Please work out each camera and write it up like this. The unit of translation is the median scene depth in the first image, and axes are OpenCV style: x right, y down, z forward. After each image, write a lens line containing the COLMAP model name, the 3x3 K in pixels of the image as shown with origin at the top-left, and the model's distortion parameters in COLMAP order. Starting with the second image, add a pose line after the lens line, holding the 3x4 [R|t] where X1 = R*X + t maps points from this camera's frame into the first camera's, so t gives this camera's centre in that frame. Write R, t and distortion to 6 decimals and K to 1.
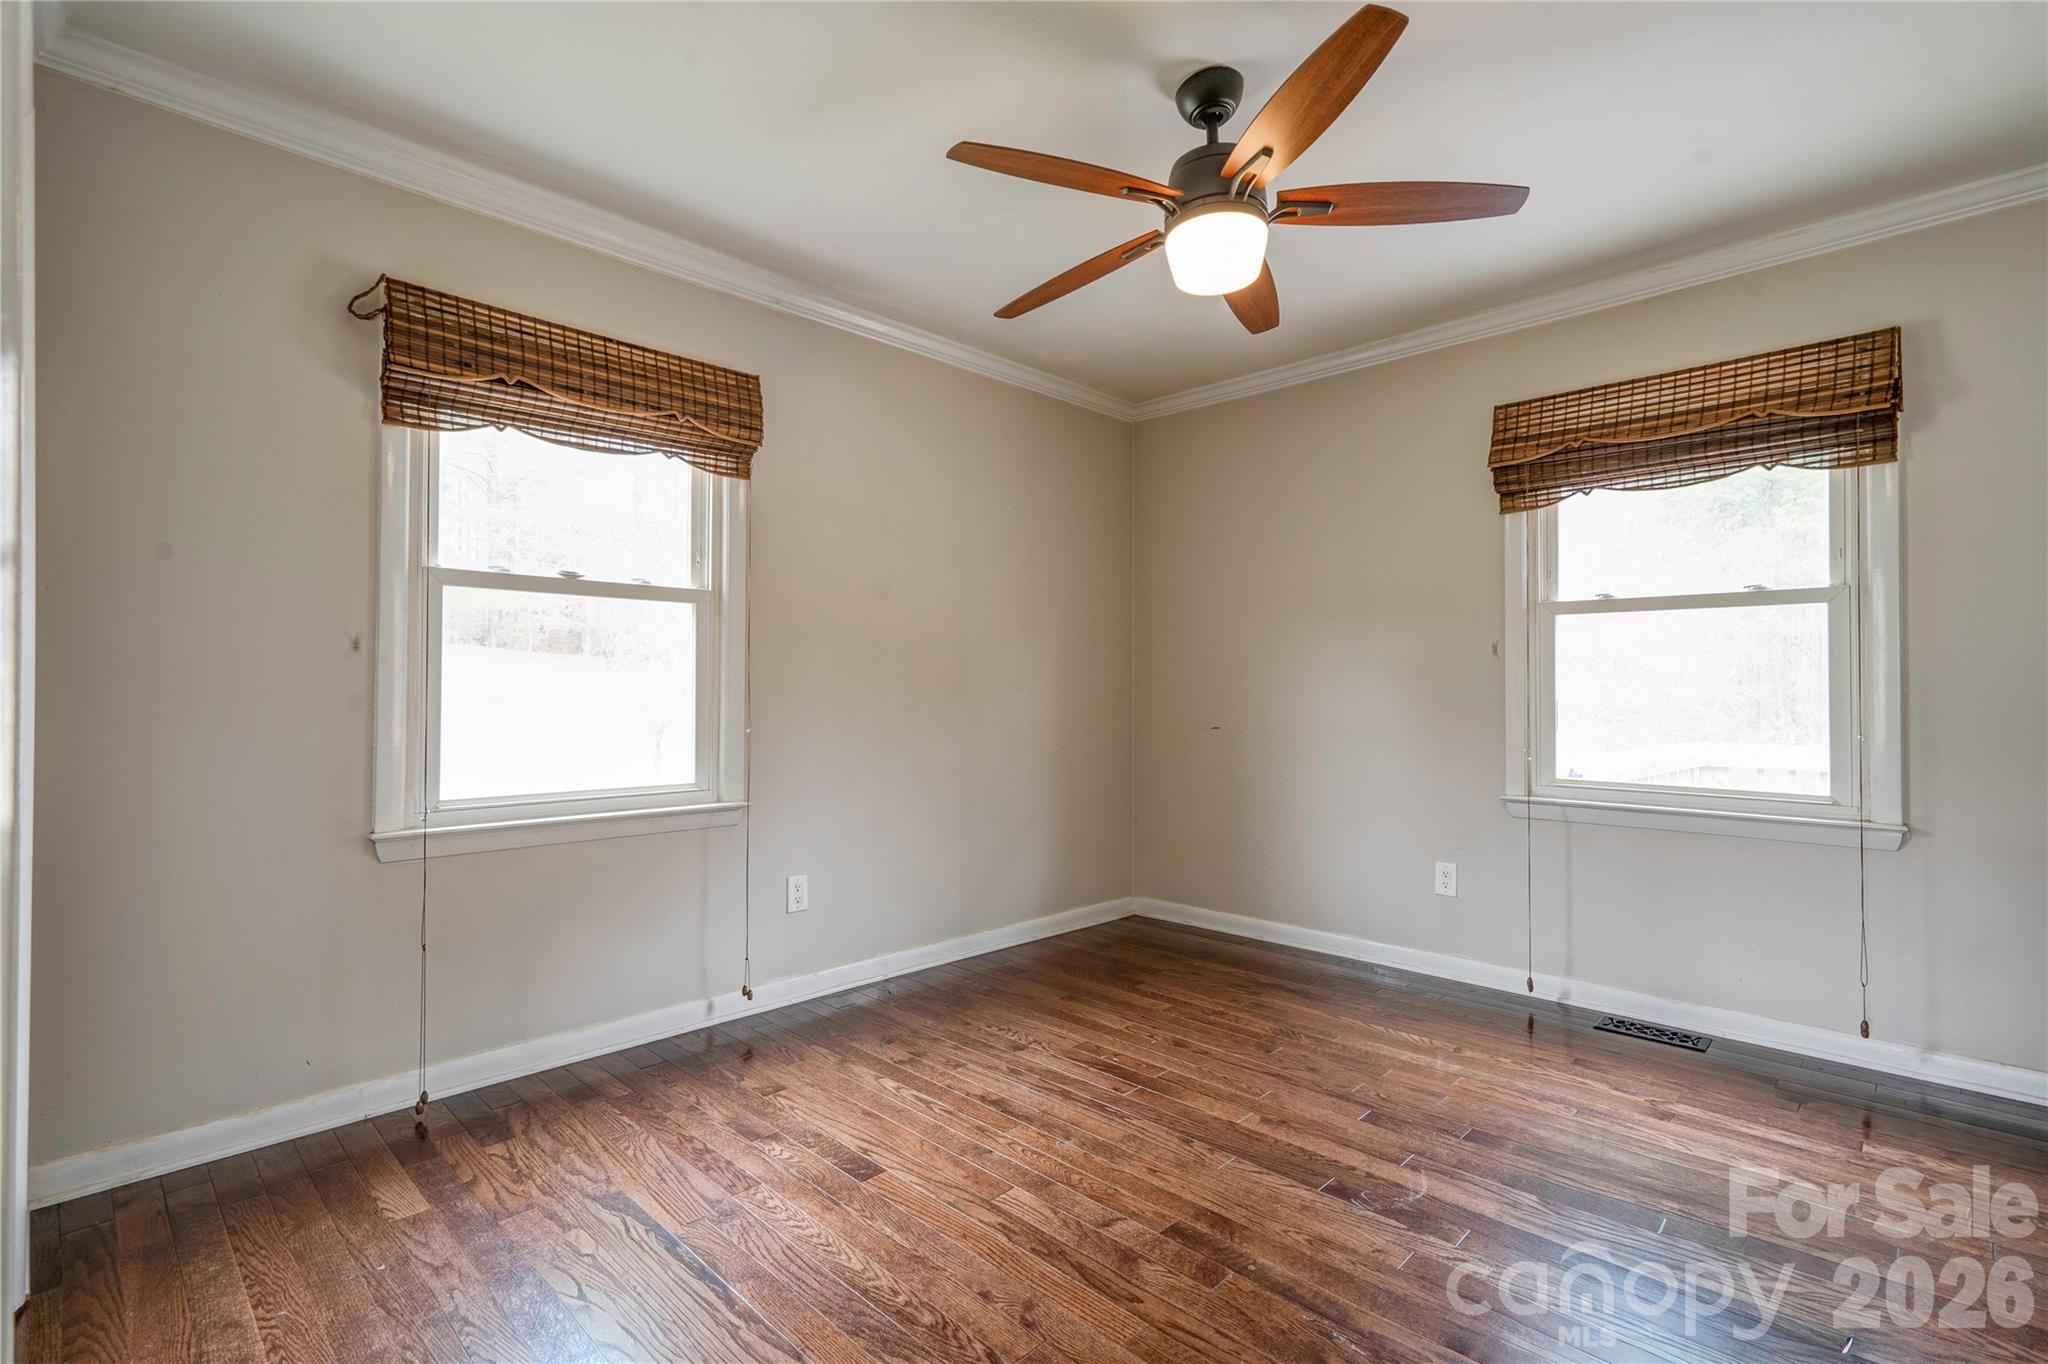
lens RADIAL K [[933.3, 0, 1015.6], [0, 933.3, 674.2], [0, 0, 1]] dist [0.000538, 0.000532]
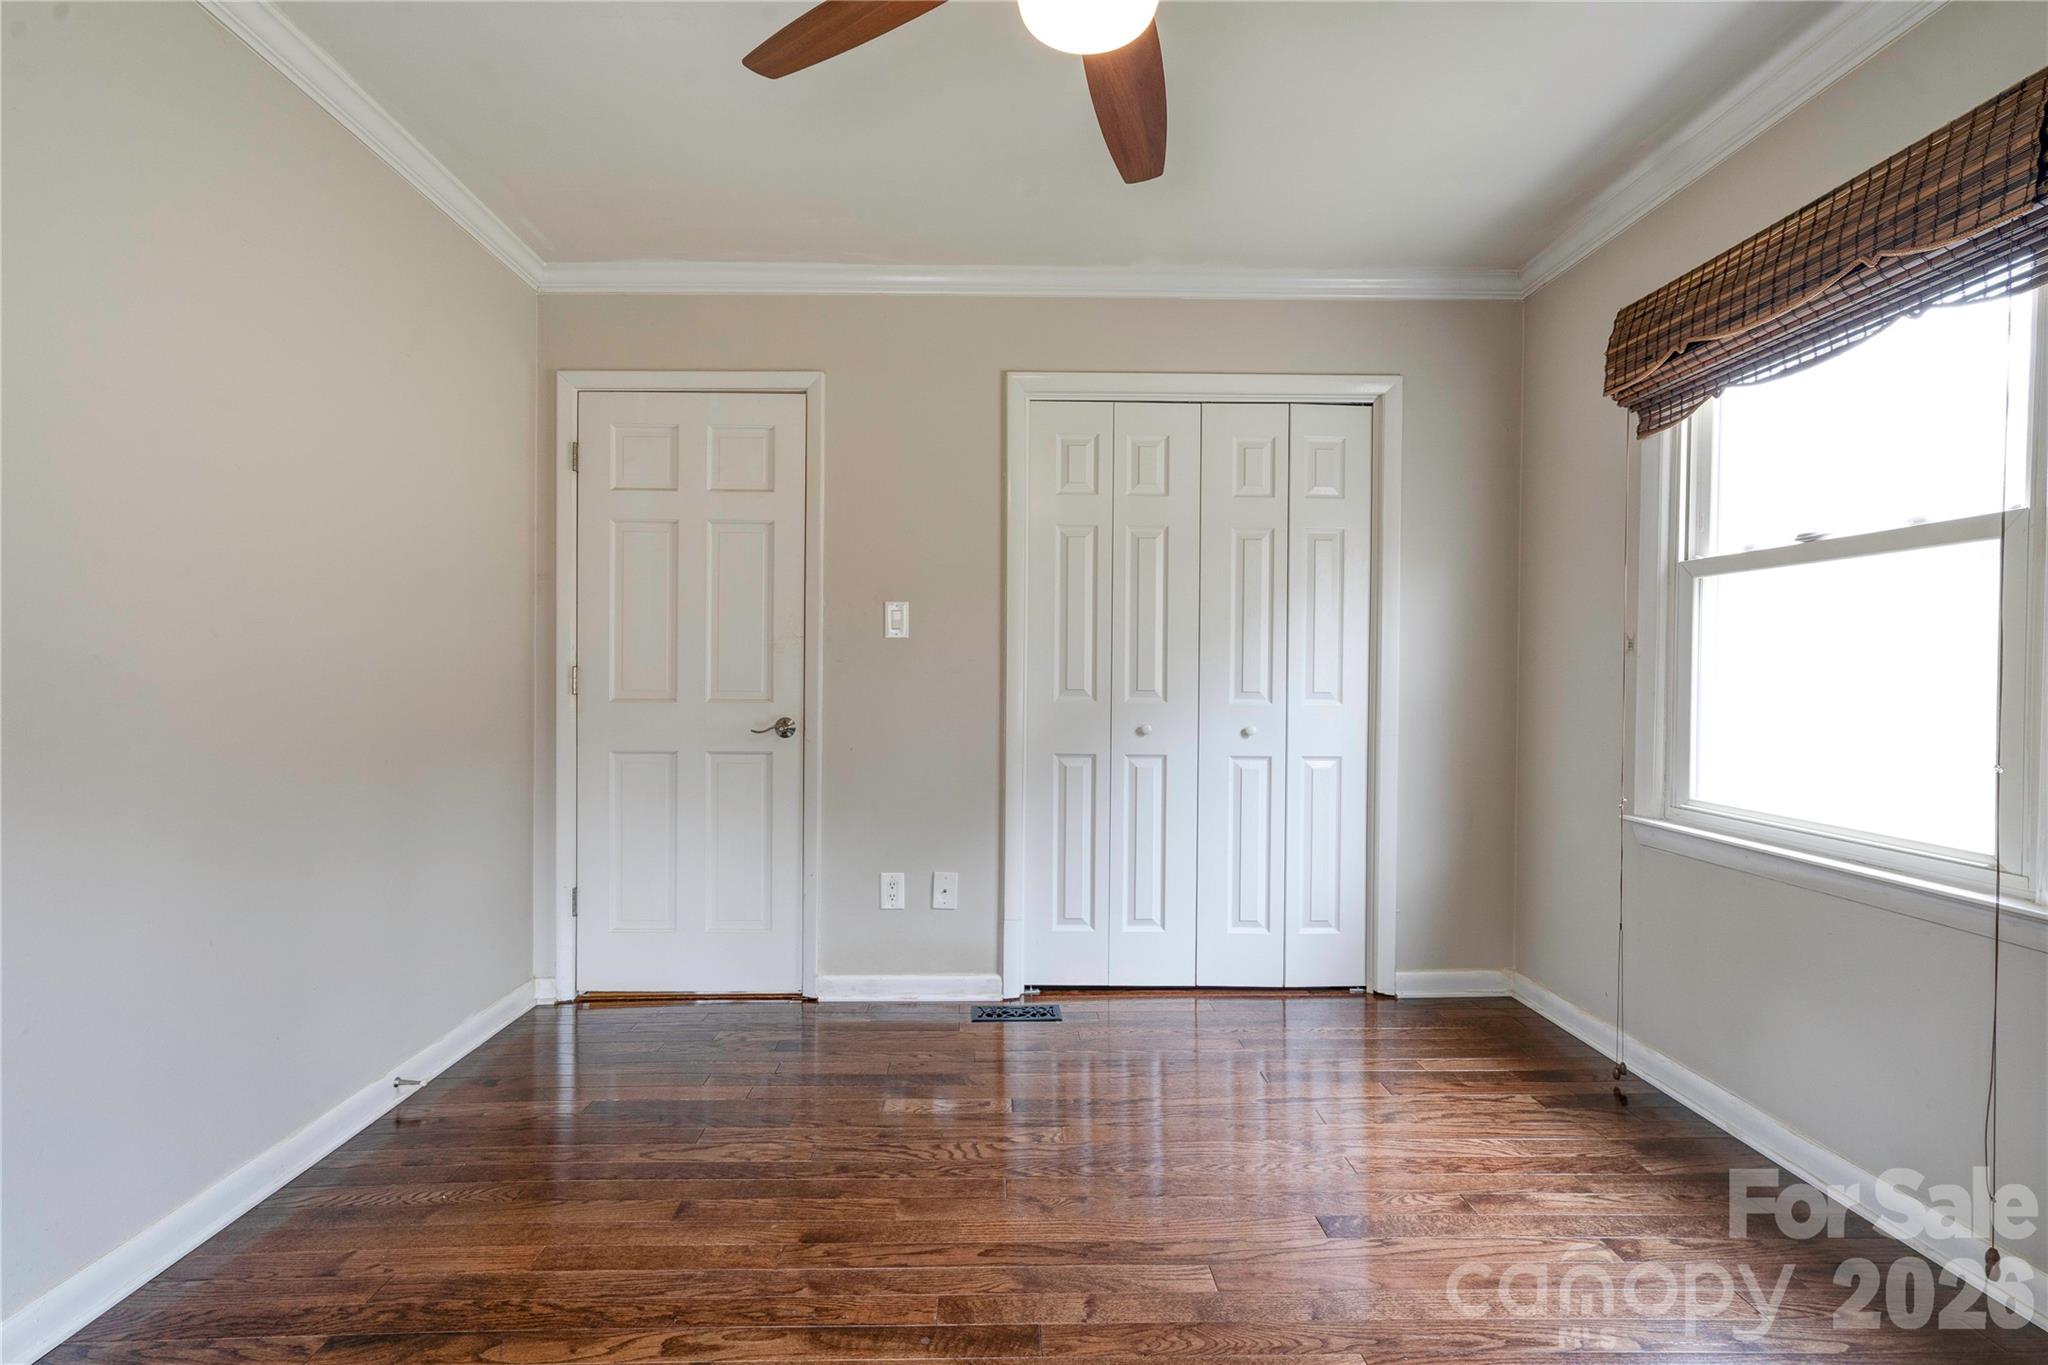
lens RADIAL K [[933.3, 0, 1014.2], [0, 933.3, 686.0], [0, 0, 1]] dist [0.000538, 0.000532]
pose [[-0.694325, 0.002089, -0.719658, 0.588971], [0.001298, 0.999998, 0.001650, 0.014425], [0.719660, 0.000211, -0.694327, 1.192310]]
